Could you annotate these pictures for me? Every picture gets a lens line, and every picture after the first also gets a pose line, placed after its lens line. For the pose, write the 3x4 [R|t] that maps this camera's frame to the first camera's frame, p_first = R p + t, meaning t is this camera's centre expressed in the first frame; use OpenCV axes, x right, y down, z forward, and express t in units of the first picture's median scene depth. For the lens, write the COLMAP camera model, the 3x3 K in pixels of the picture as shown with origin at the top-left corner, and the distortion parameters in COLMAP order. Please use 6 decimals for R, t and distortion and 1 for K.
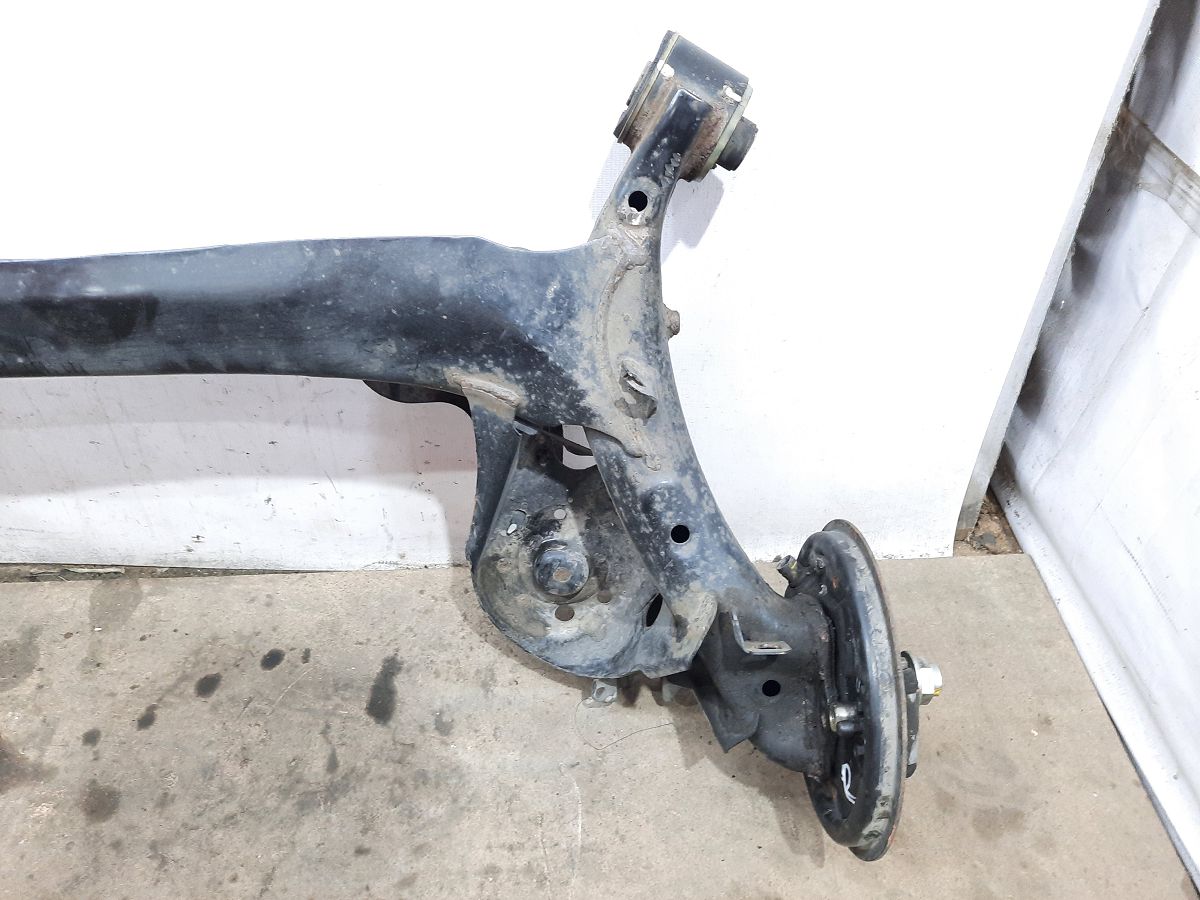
lens RADIAL K [[860.1, 0, 607.4], [0, 860.1, 466.7], [0, 0, 1]] dist [0.057919, -0.066189]
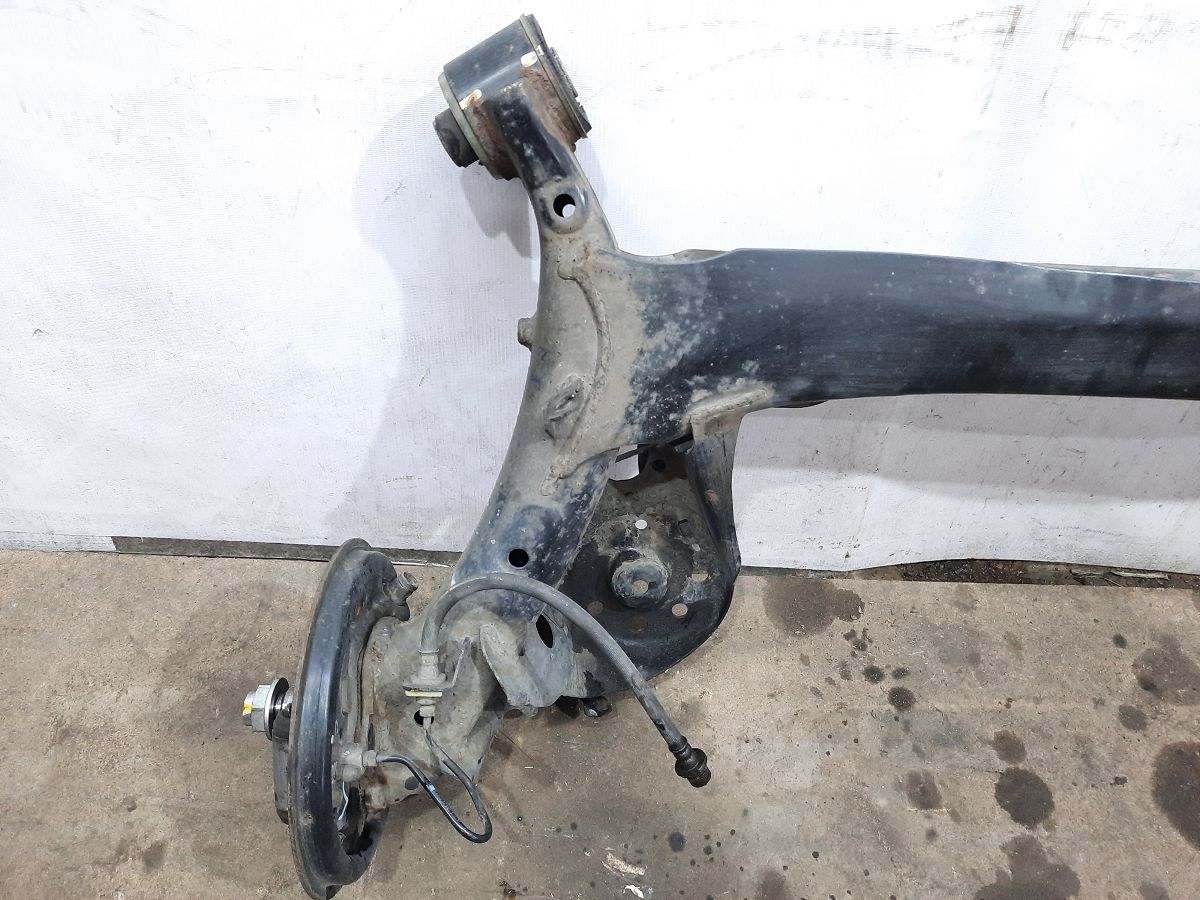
lens RADIAL K [[860.1, 0, 607.4], [0, 860.1, 466.7], [0, 0, 1]] dist [0.057919, -0.066189]
pose [[0.997125, 0.058531, -0.048129, -1.413122], [-0.055655, 0.996702, 0.059064, -0.033116], [0.051427, -0.056216, 0.997093, 0.001667]]
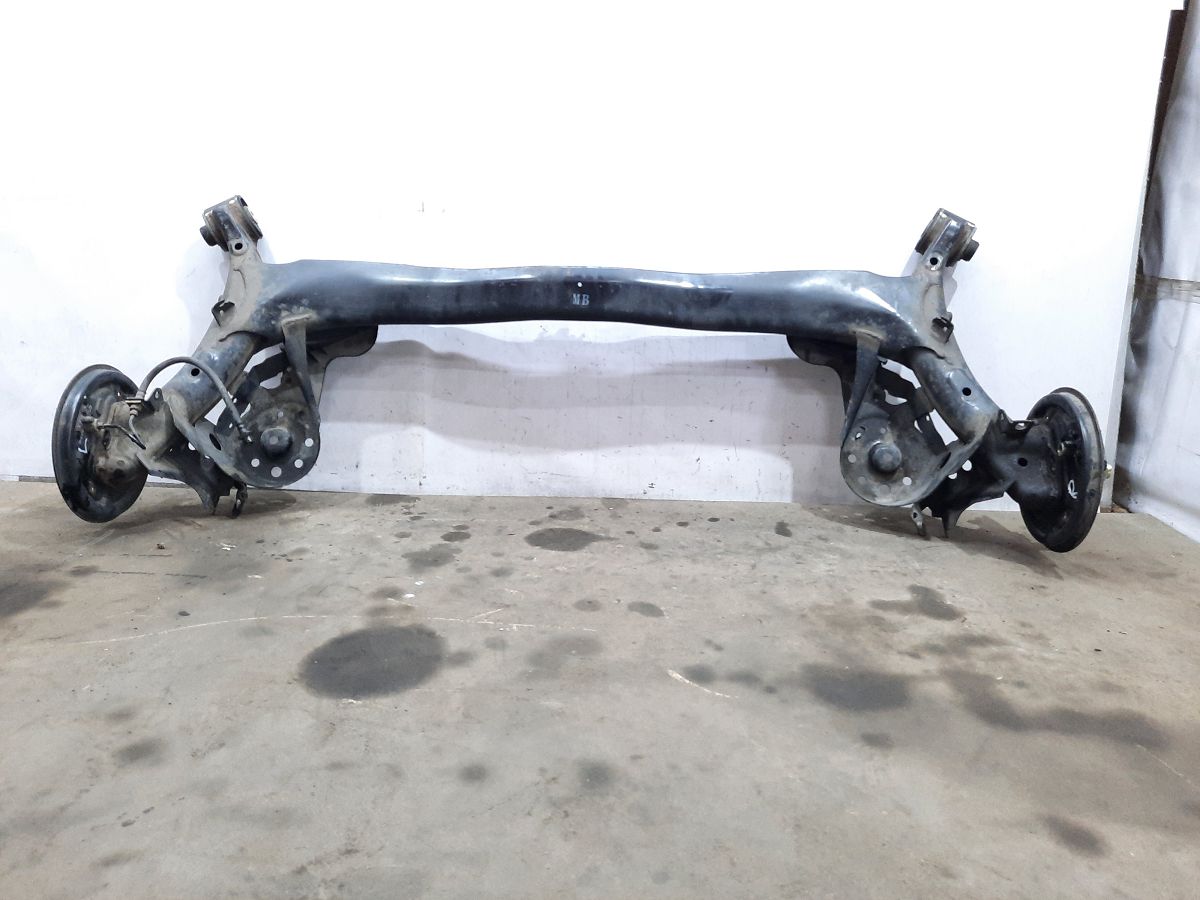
lens RADIAL K [[860.1, 0, 607.4], [0, 860.1, 466.7], [0, 0, 1]] dist [0.057919, -0.066189]
pose [[0.996732, 0.029430, -0.075221, -0.522423], [-0.062733, 0.868675, -0.491394, 1.114194], [0.050881, 0.494507, 0.867683, -0.664123]]
